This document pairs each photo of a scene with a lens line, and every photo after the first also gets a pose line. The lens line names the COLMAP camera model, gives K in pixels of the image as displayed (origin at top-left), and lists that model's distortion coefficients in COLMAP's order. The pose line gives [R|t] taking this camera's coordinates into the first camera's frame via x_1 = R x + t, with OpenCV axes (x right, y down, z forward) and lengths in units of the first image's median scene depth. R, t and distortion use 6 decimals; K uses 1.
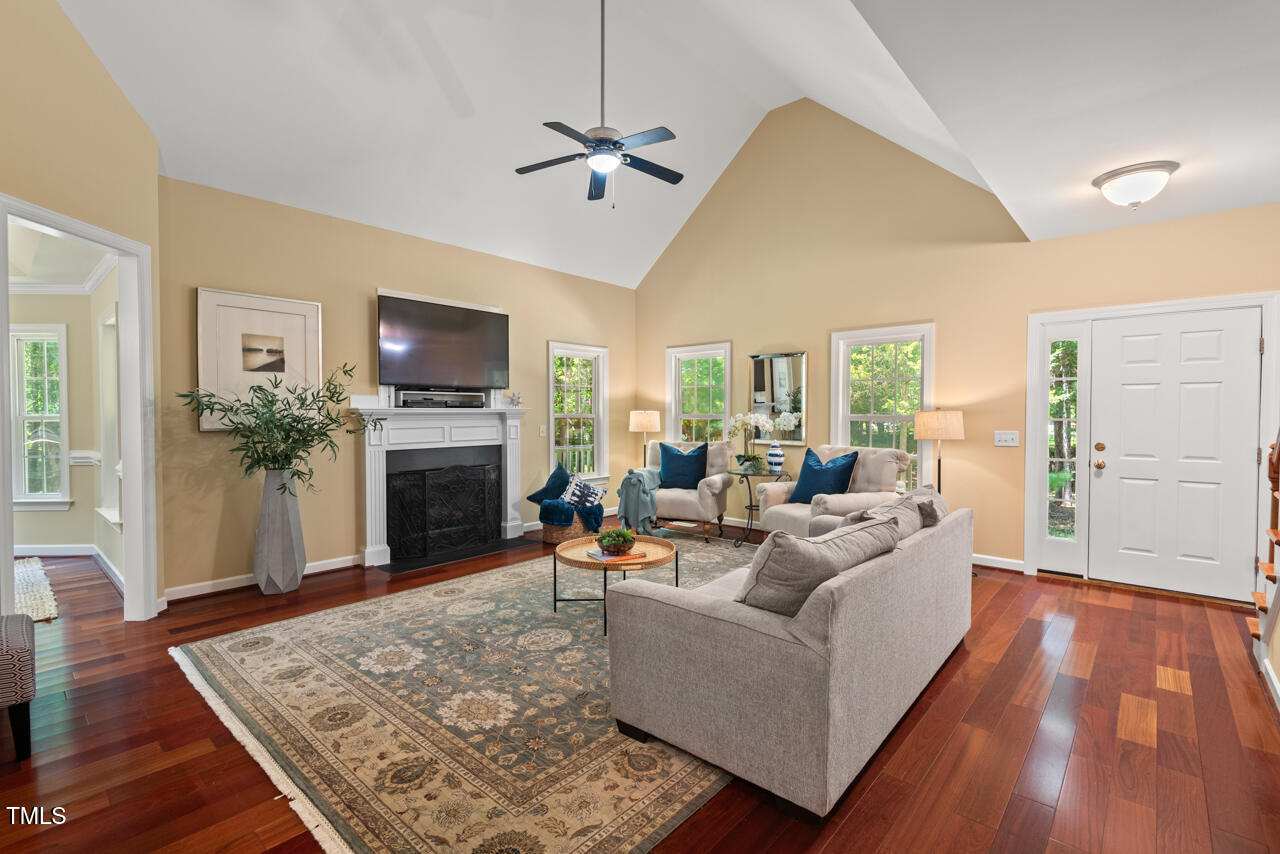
lens RADIAL K [[579.5, 0, 641.3], [0, 579.5, 423.9], [0, 0, 1]] dist [0.040146, -0.026077]
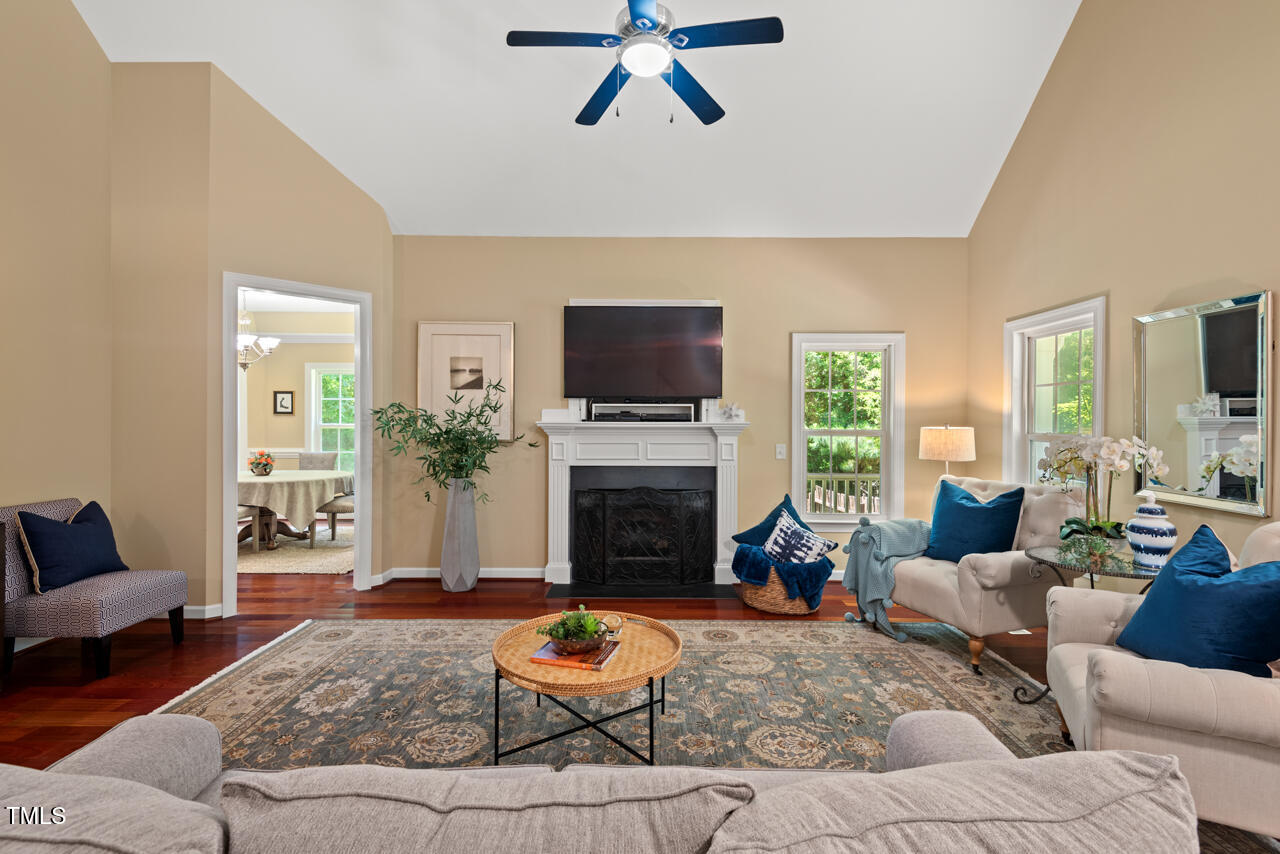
lens RADIAL K [[579.5, 0, 641.3], [0, 579.5, 423.9], [0, 0, 1]] dist [0.040146, -0.026077]
pose [[0.656835, 0.008686, -0.753984, 0.368802], [-0.021211, 0.999751, -0.006961, -0.019959], [0.753736, 0.020565, 0.656856, 0.466246]]
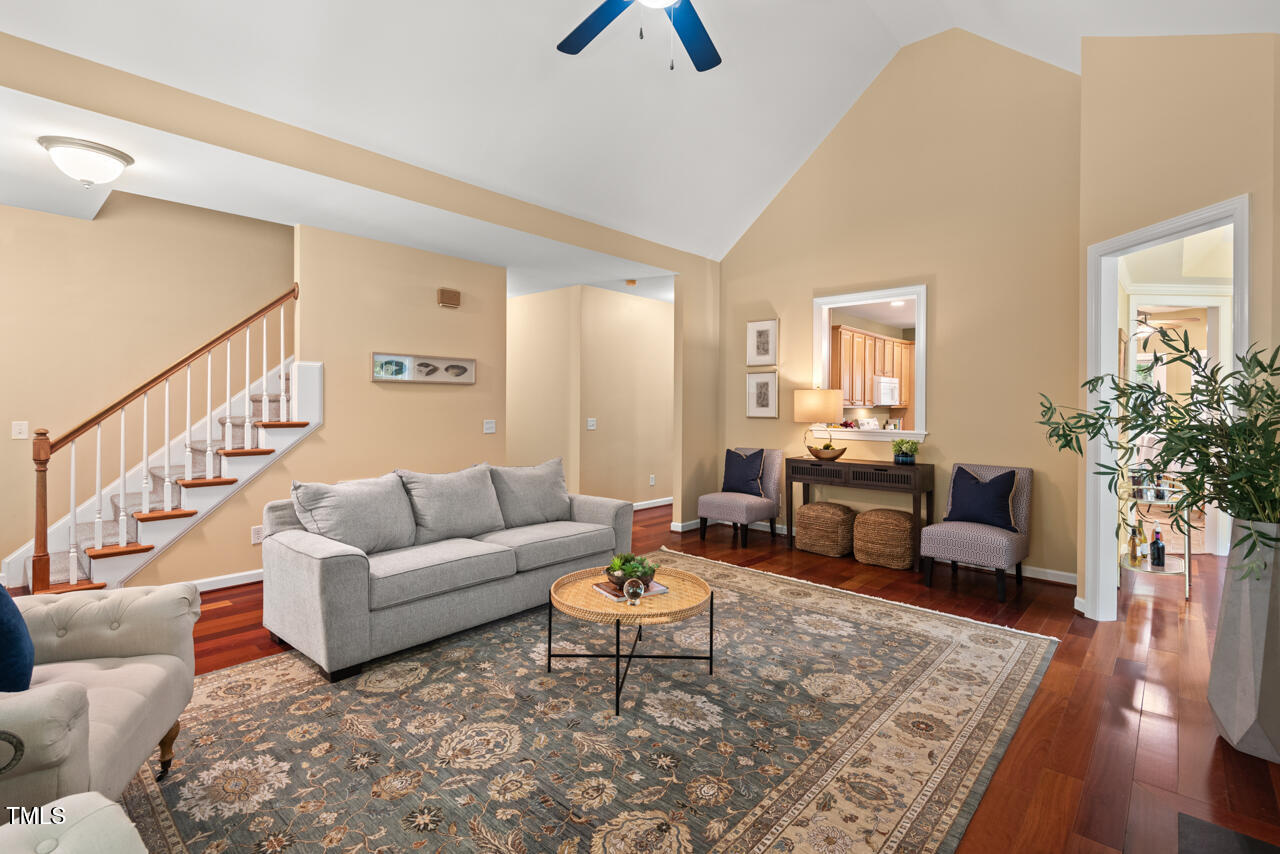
lens RADIAL K [[579.5, 0, 641.3], [0, 579.5, 423.9], [0, 0, 1]] dist [0.040146, -0.026077]
pose [[-0.999912, -0.010026, 0.008691, -0.046548], [-0.009588, 0.998750, 0.049058, -0.028017], [-0.009172, 0.048970, -0.998758, 1.328857]]
